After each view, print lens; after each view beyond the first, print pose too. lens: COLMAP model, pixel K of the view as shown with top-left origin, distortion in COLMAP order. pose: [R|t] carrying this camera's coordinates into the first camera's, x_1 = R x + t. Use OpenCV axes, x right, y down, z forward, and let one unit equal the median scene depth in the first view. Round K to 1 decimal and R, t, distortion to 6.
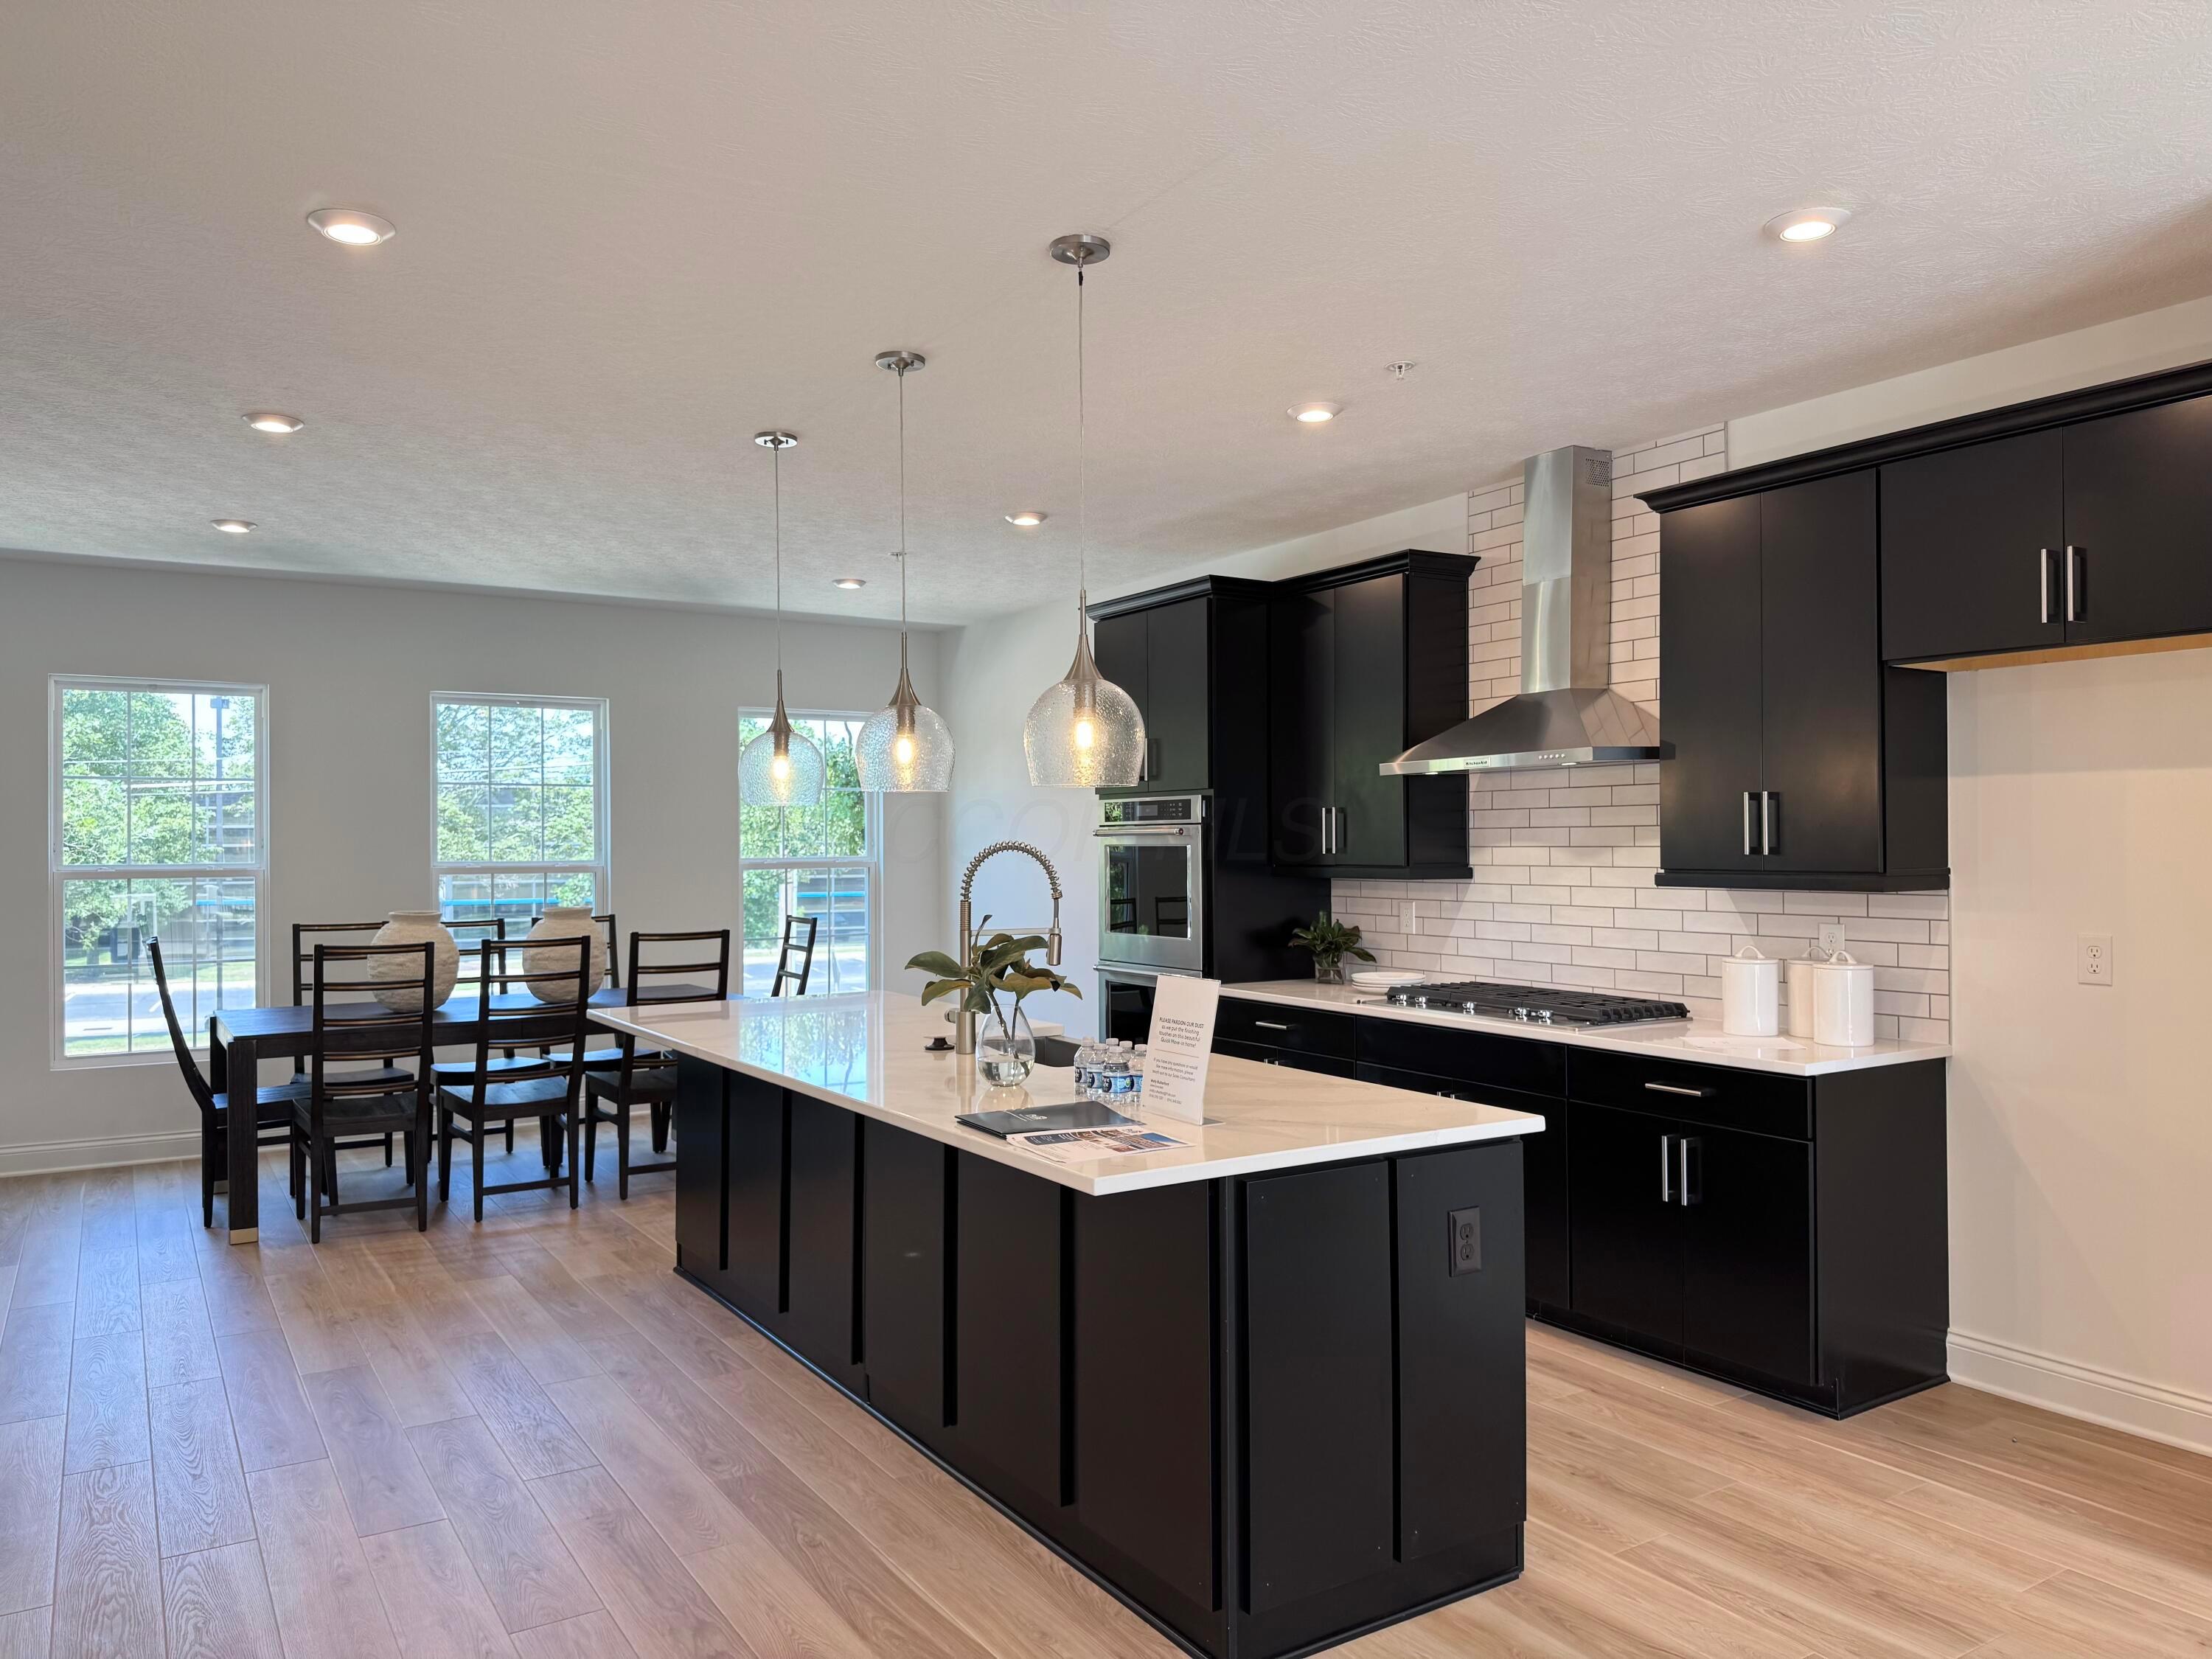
lens RADIAL K [[1555.4, 0, 1102.8], [0, 1555.4, 824.1], [0, 0, 1]] dist [0.043815, -0.012643]
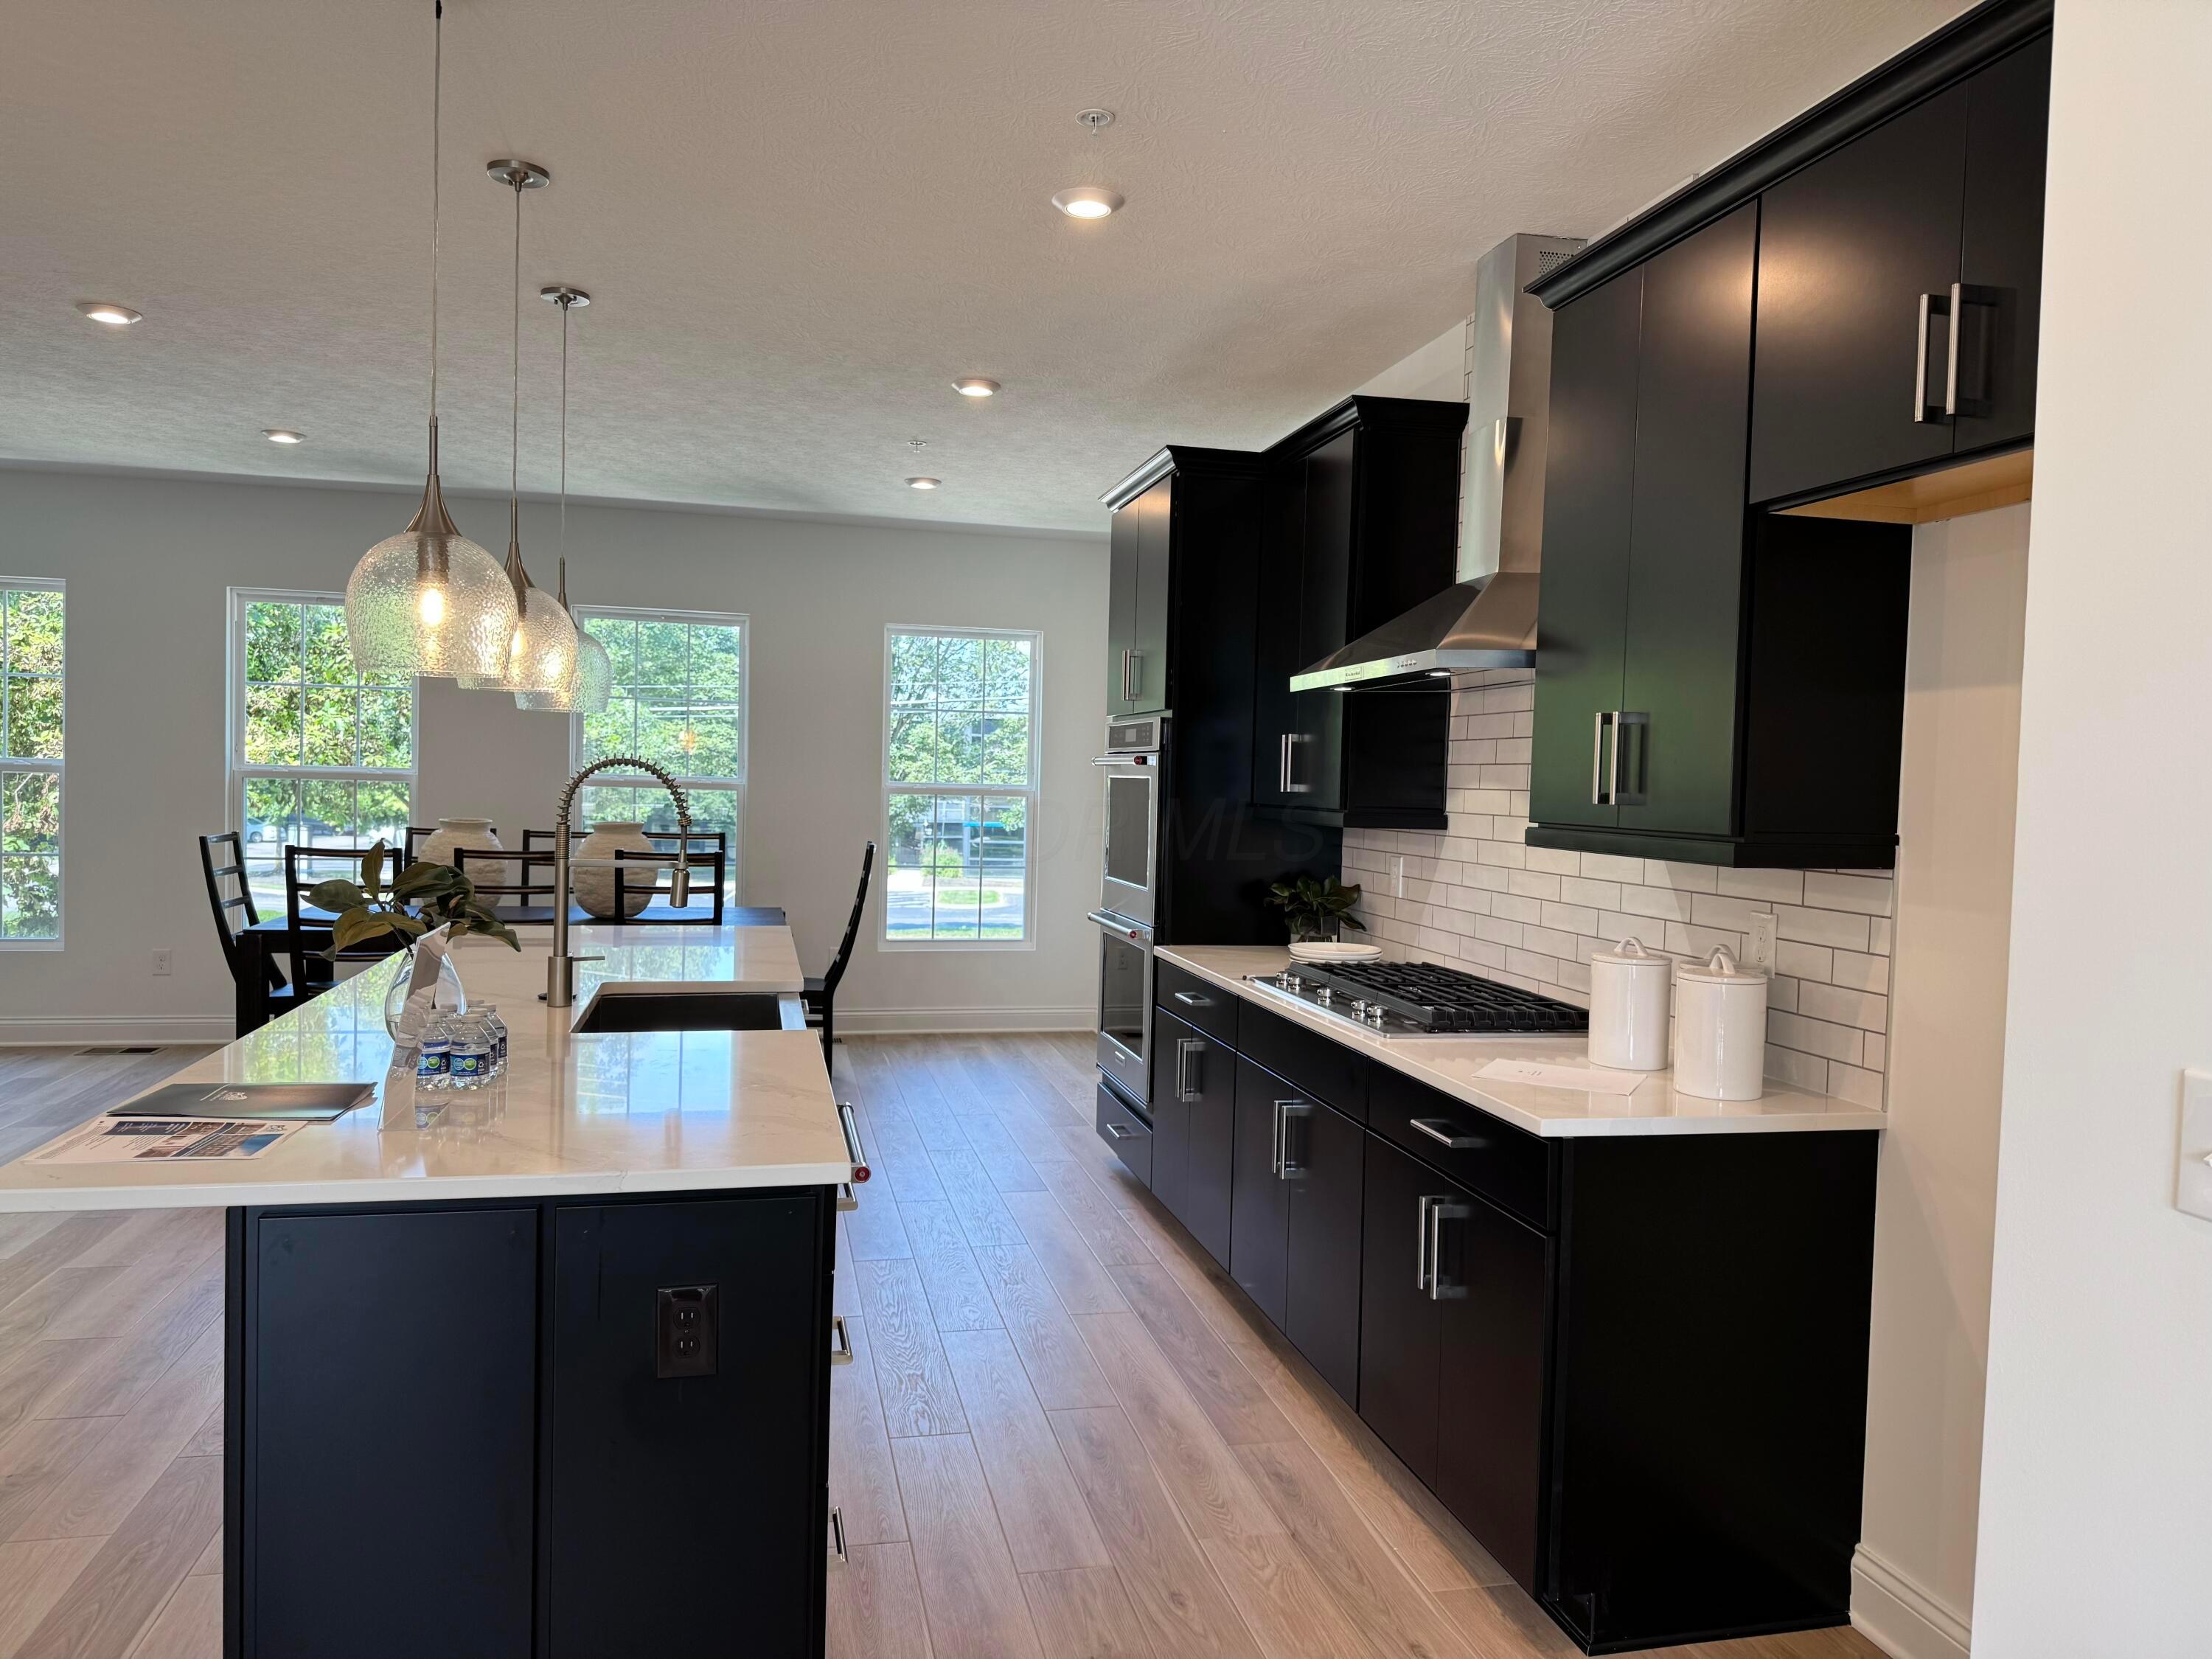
lens RADIAL K [[1555.4, 0, 1106.5], [0, 1555.4, 834.2], [0, 0, 1]] dist [0.043815, -0.012643]
pose [[0.939338, 0.043630, -0.340208, 0.367022], [-0.028025, 0.998323, 0.050652, 0.003320], [0.341847, -0.038045, 0.938985, 0.240011]]
